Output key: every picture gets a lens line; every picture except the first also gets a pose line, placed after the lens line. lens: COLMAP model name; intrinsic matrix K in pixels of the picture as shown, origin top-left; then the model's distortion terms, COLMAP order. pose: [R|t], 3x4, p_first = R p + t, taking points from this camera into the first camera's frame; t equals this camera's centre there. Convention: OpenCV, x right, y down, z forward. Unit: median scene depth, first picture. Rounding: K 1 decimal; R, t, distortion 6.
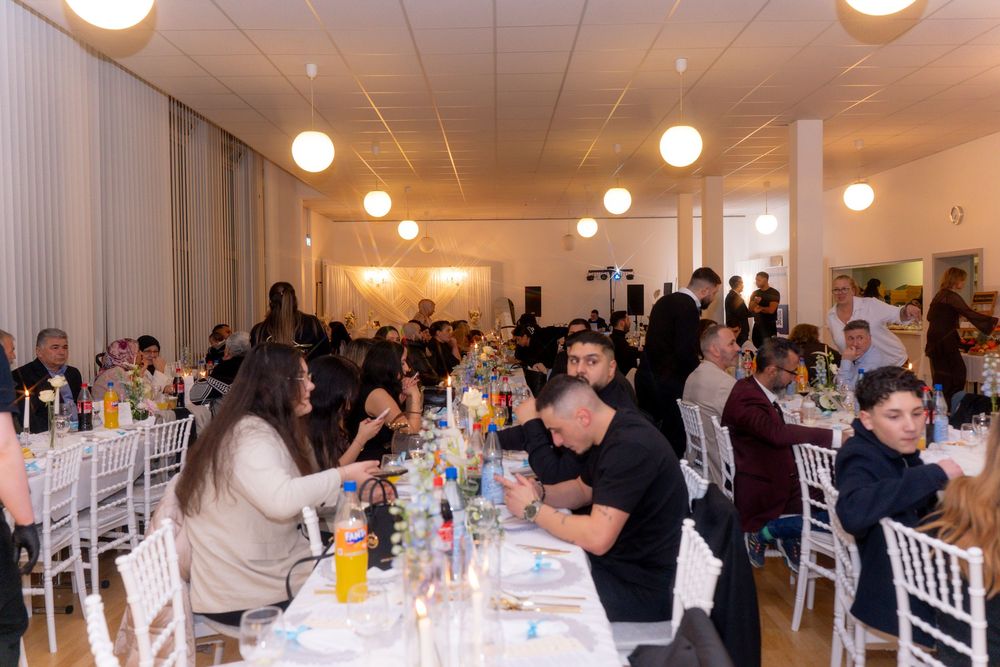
lens RADIAL K [[838.1, 0, 500.0], [0, 838.1, 333.5], [0, 0, 1]] dist [0.047166, 0.005323]
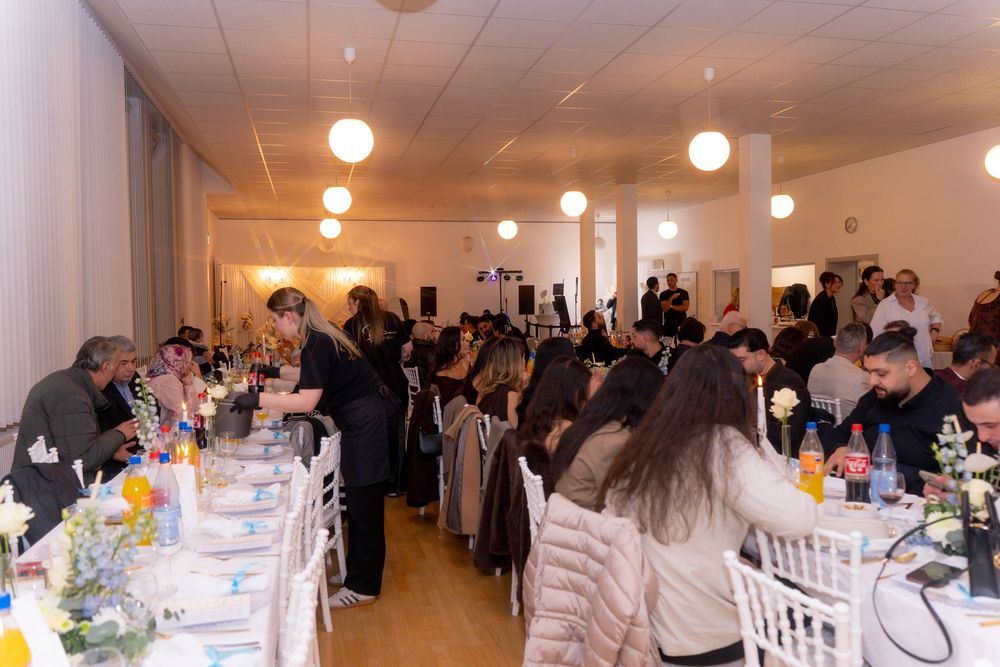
lens RADIAL K [[794.4, 0, 500.0], [0, 794.4, 333.5], [0, 0, 1]] dist [0.040206, 0.000988]
pose [[0.972736, -0.010963, 0.231654, -0.108049], [0.010732, 0.999940, 0.002259, -0.000330], [-0.231665, 0.000289, 0.972796, 0.037657]]
